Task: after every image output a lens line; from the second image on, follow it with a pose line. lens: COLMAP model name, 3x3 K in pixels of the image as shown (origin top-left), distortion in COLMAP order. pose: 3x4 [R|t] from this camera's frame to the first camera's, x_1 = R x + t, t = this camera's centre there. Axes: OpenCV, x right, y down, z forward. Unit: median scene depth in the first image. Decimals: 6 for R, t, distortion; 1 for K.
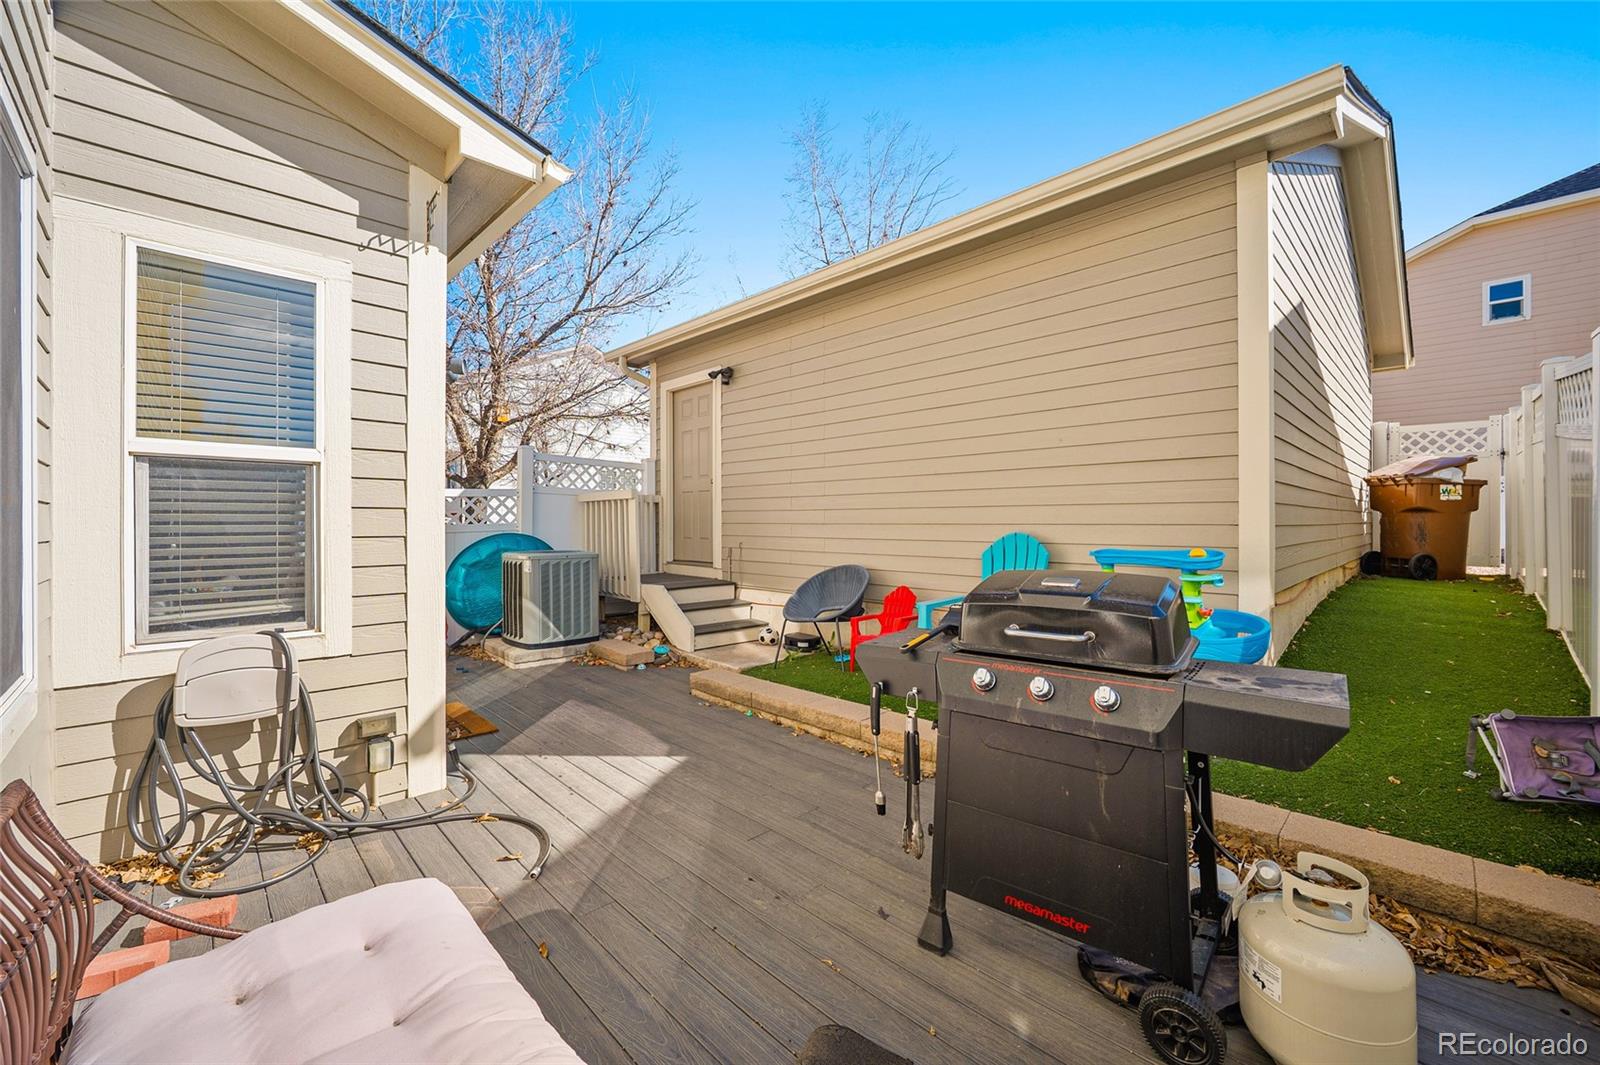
lens RADIAL K [[637.3, 0, 799.6], [0, 637.3, 523.5], [0, 0, 1]] dist [-0.008807, 0.001778]
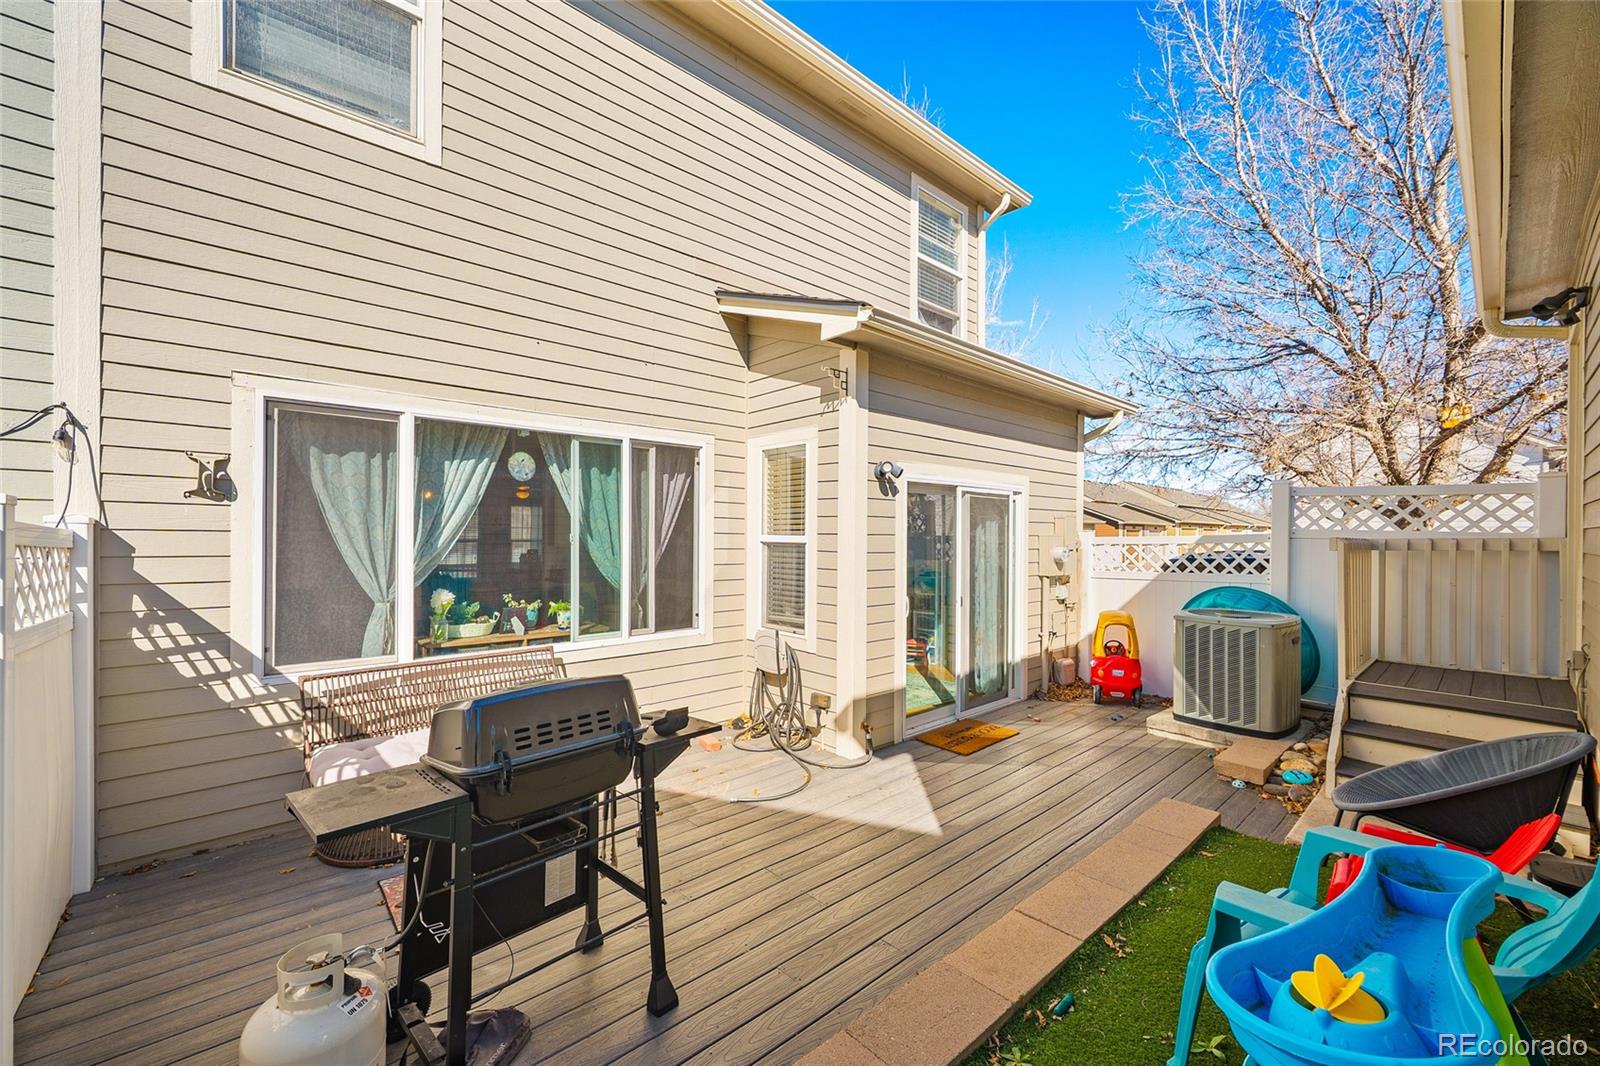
lens RADIAL K [[637.3, 0, 800.3], [0, 637.3, 534.7], [0, 0, 1]] dist [-0.008807, 0.001778]
pose [[-0.043402, -0.000356, -0.999058, 0.961088], [-0.012194, 0.999926, 0.000173, -0.109589], [0.998983, 0.012190, -0.043403, 0.977824]]
